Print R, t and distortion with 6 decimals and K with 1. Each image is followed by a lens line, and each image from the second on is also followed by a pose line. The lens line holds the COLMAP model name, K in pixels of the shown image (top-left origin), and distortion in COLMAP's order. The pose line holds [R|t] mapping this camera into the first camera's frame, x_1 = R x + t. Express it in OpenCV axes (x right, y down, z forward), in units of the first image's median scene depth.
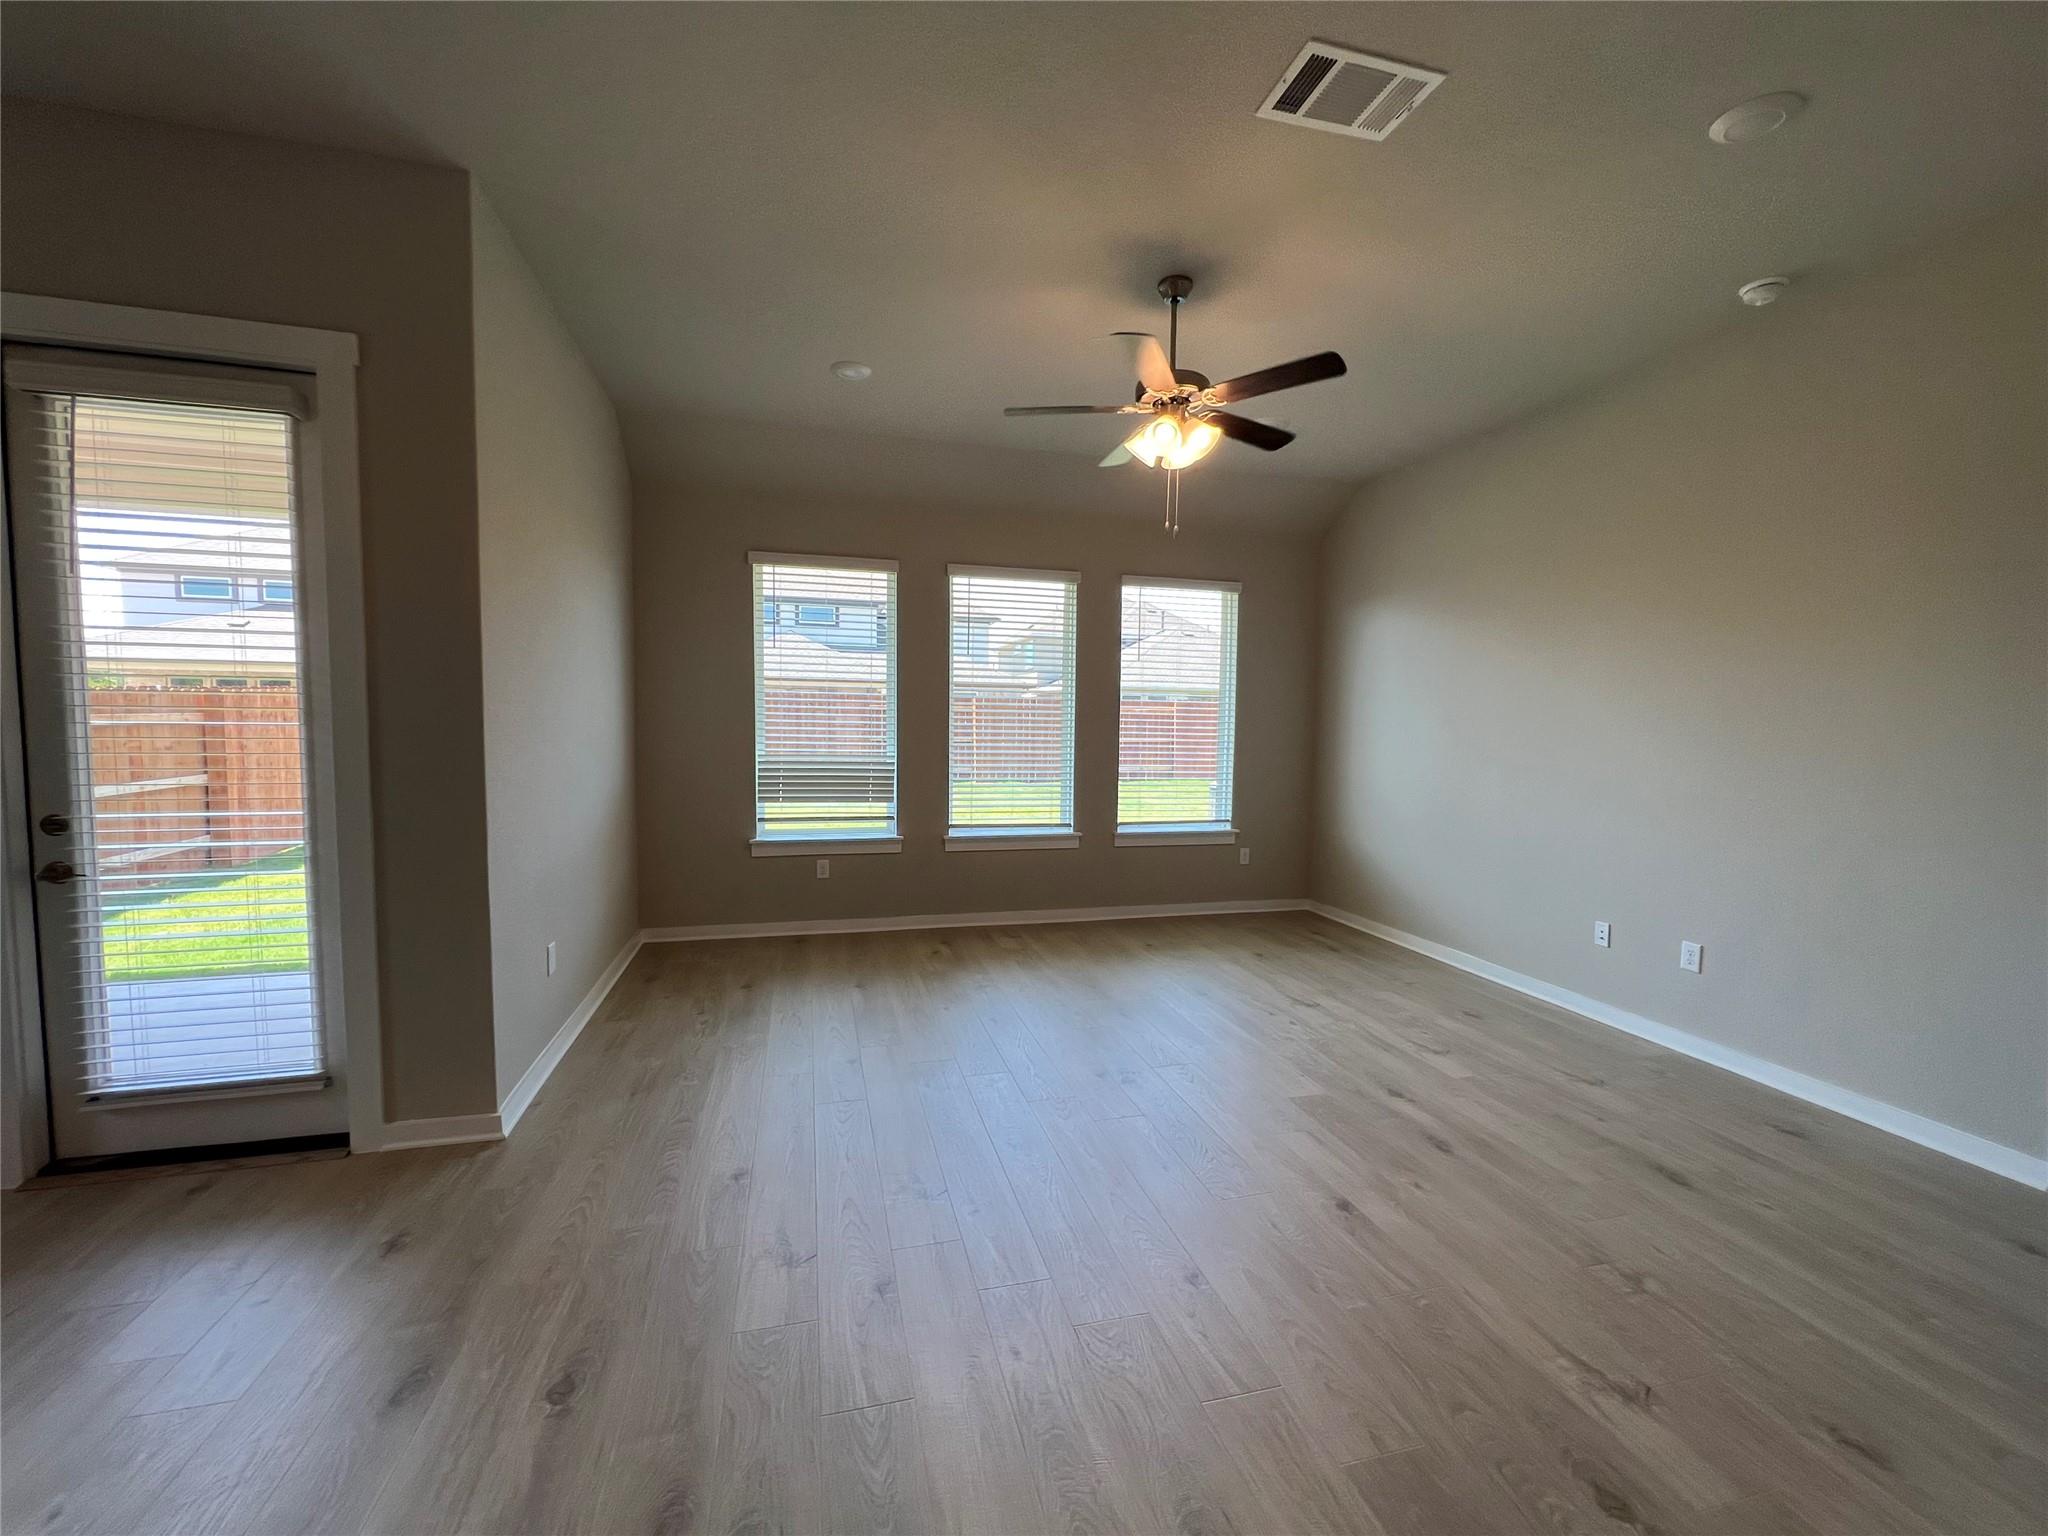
lens RADIAL K [[826.7, 0, 1021.2], [0, 826.7, 773.7], [0, 0, 1]] dist [0.000419, 0.000181]
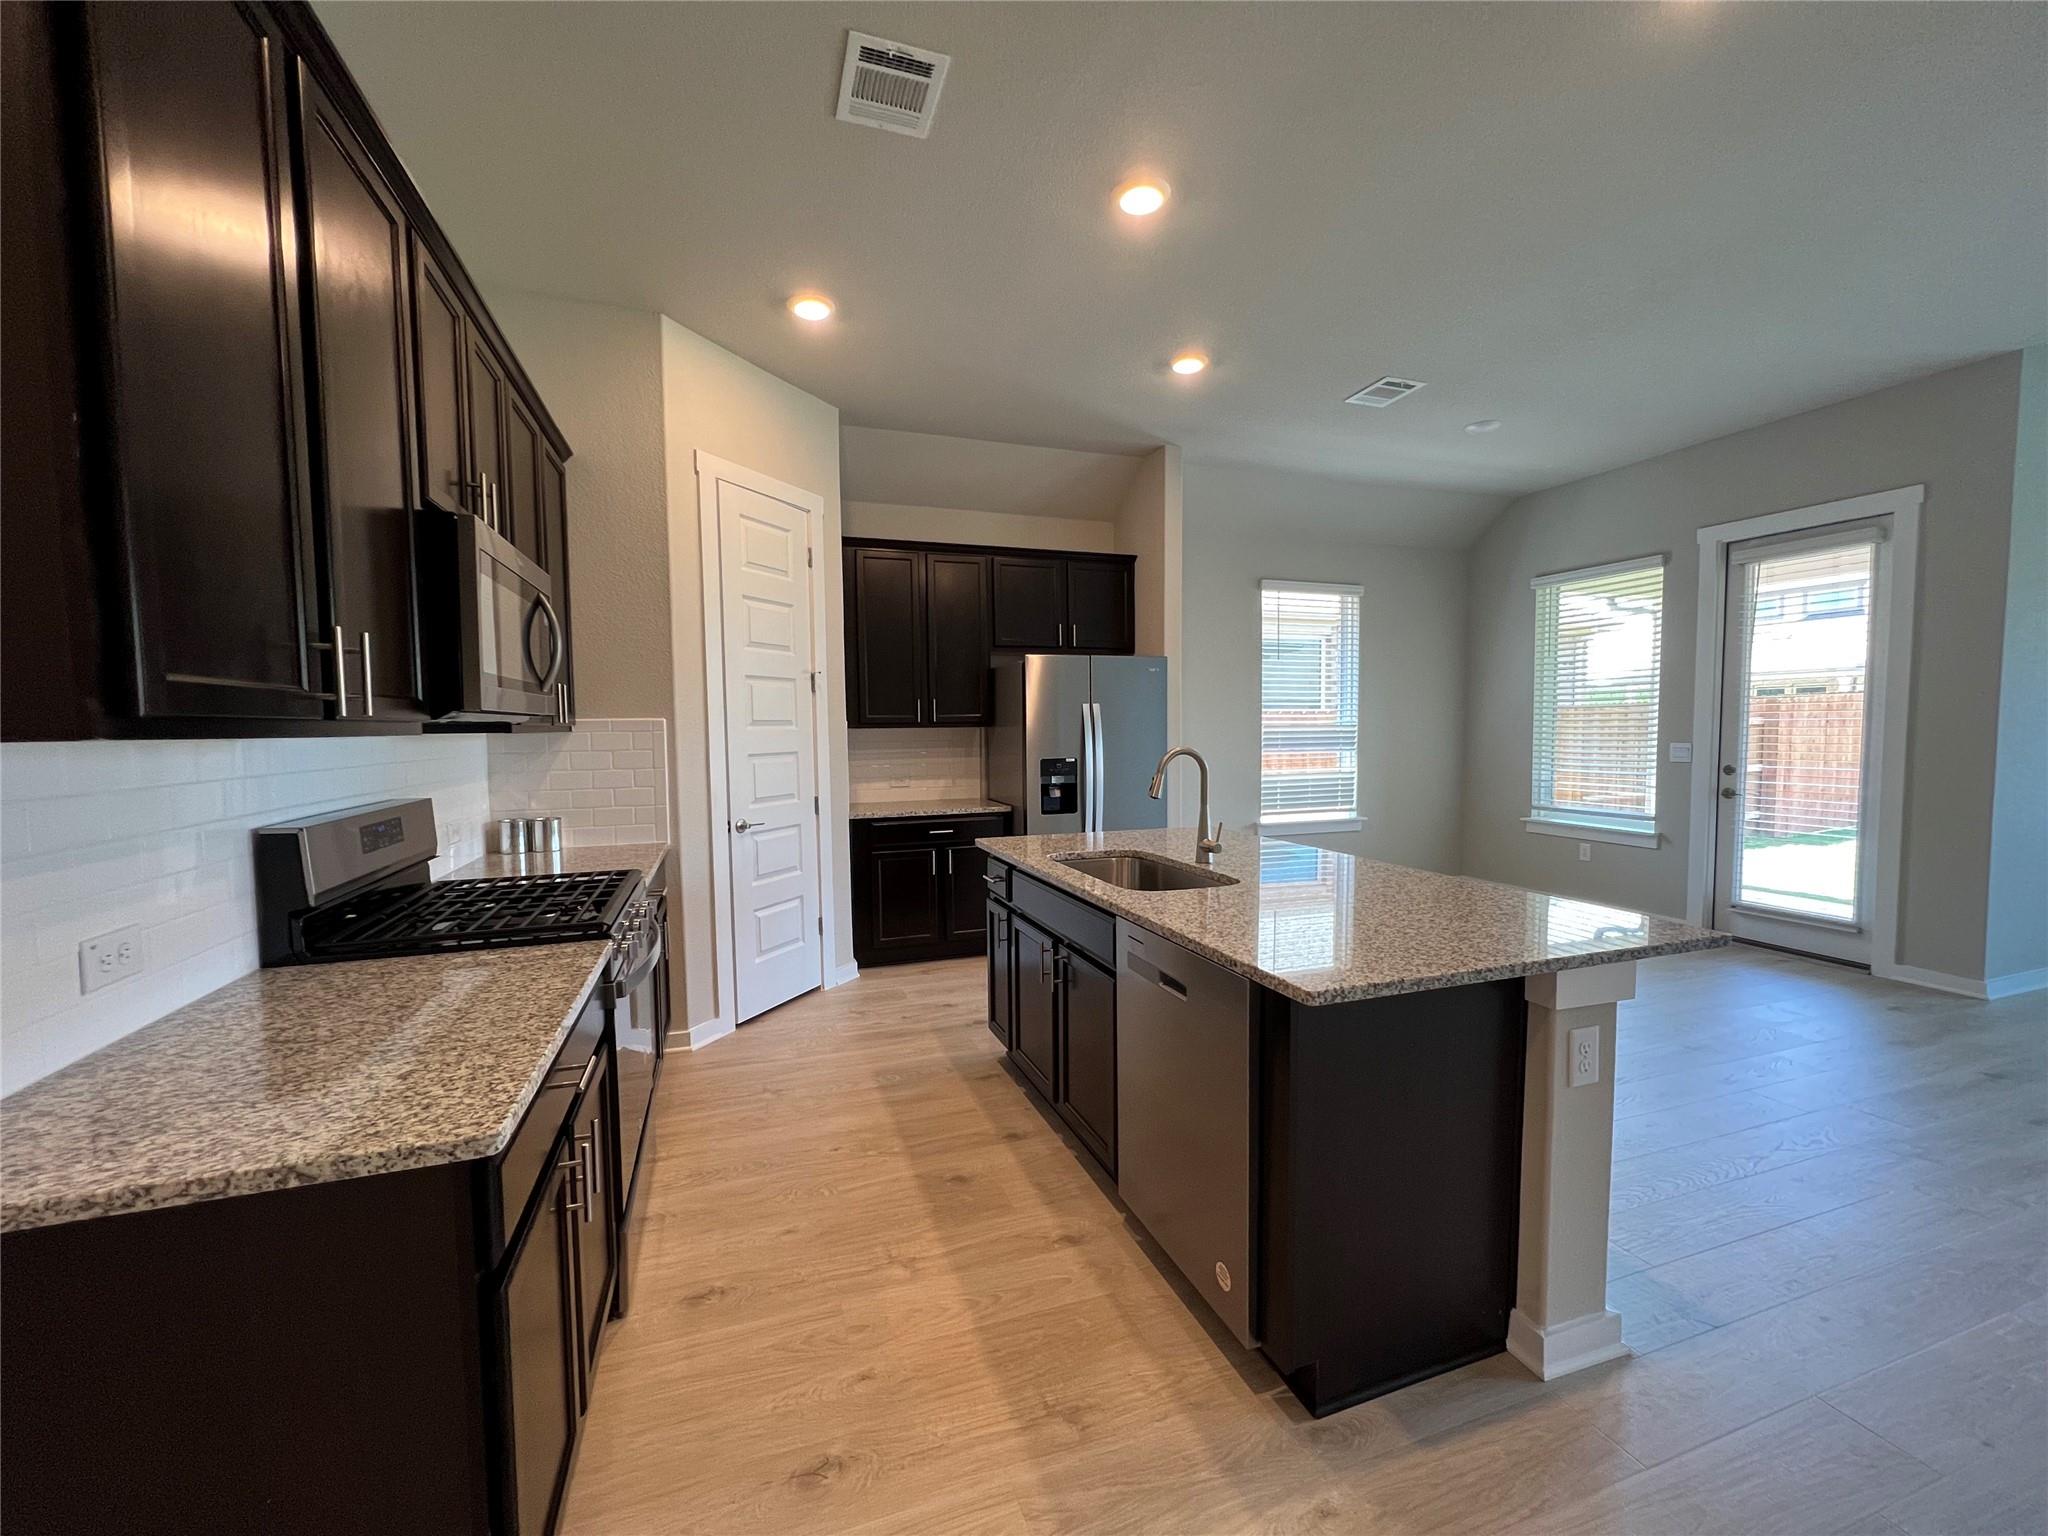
lens RADIAL K [[826.7, 0, 1024.4], [0, 826.7, 776.2], [0, 0, 1]] dist [0.000419, 0.000181]
pose [[0.088806, 0.049789, -0.994804, 0.574672], [-0.049695, 0.997728, 0.045499, 0.055249], [0.994808, 0.045396, 0.091079, -0.736297]]
